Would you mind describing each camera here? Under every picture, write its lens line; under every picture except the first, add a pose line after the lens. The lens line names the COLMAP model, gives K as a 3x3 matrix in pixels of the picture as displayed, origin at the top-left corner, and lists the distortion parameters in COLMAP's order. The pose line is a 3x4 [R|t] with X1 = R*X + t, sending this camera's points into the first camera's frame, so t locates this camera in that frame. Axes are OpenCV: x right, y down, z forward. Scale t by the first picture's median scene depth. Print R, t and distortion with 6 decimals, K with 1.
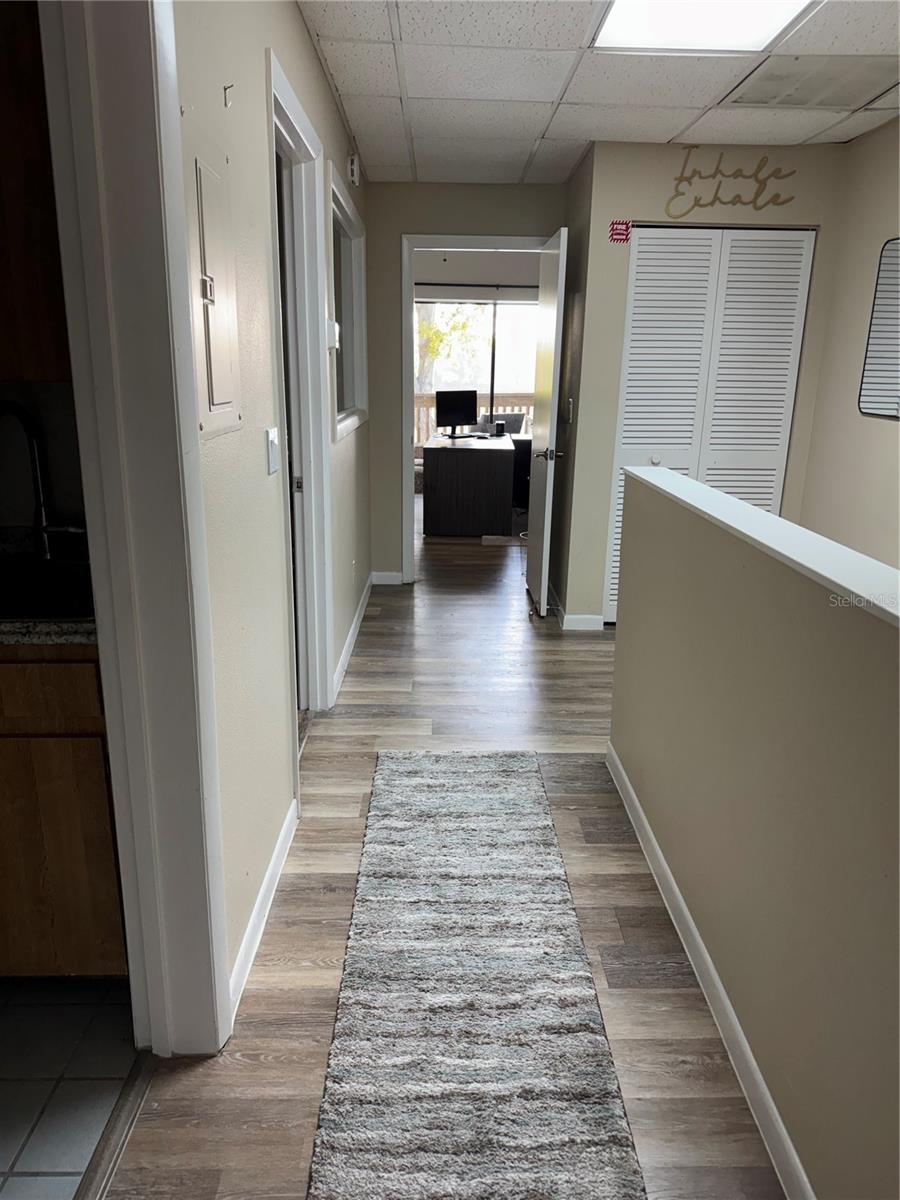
lens RADIAL K [[841.1, 0, 454.4], [0, 841.1, 598.8], [0, 0, 1]] dist [0.067655, -0.087033]
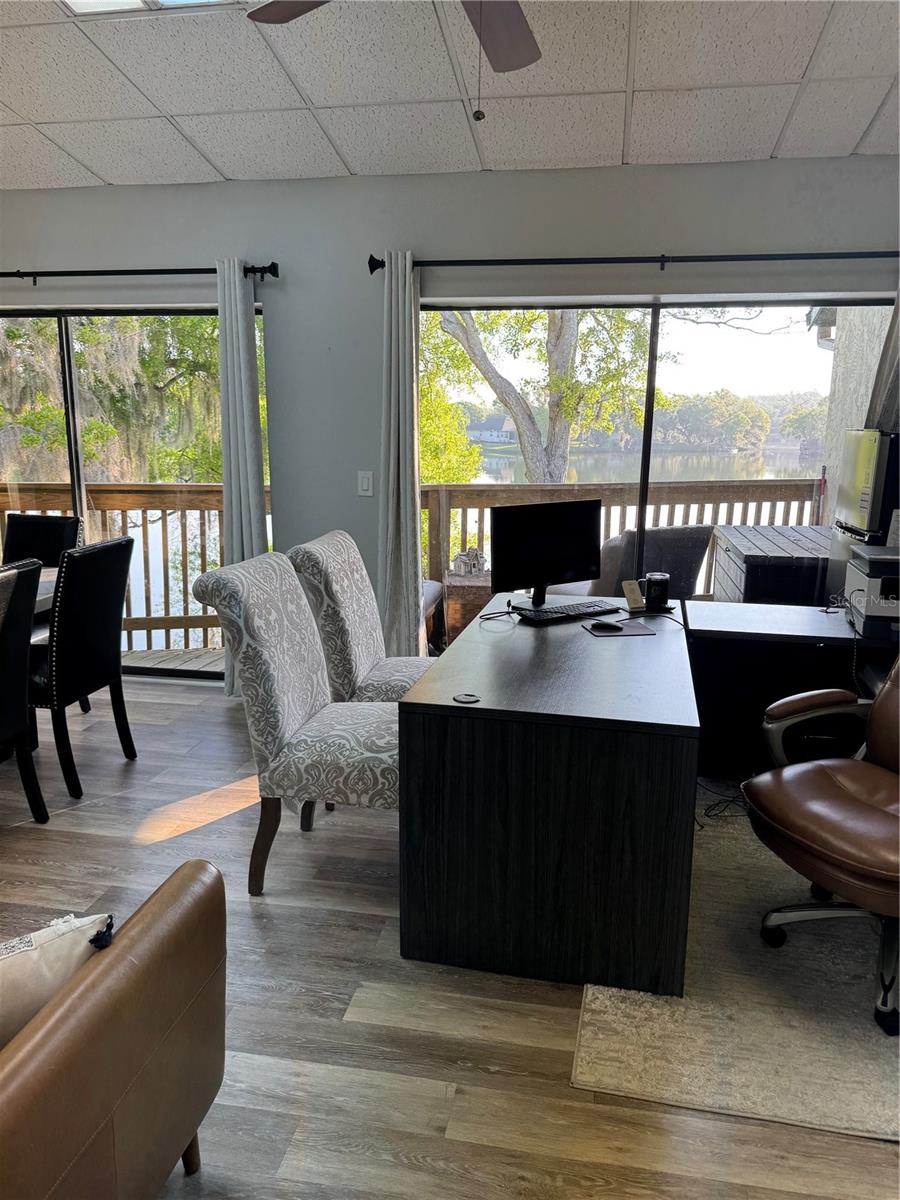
lens RADIAL K [[841.1, 0, 454.4], [0, 841.1, 598.8], [0, 0, 1]] dist [0.067655, -0.087033]
pose [[0.981747, 0.031483, -0.187565, 0.034573], [-0.044272, 0.996943, -0.064385, -0.167577], [0.184965, 0.071514, 0.980140, 0.580881]]
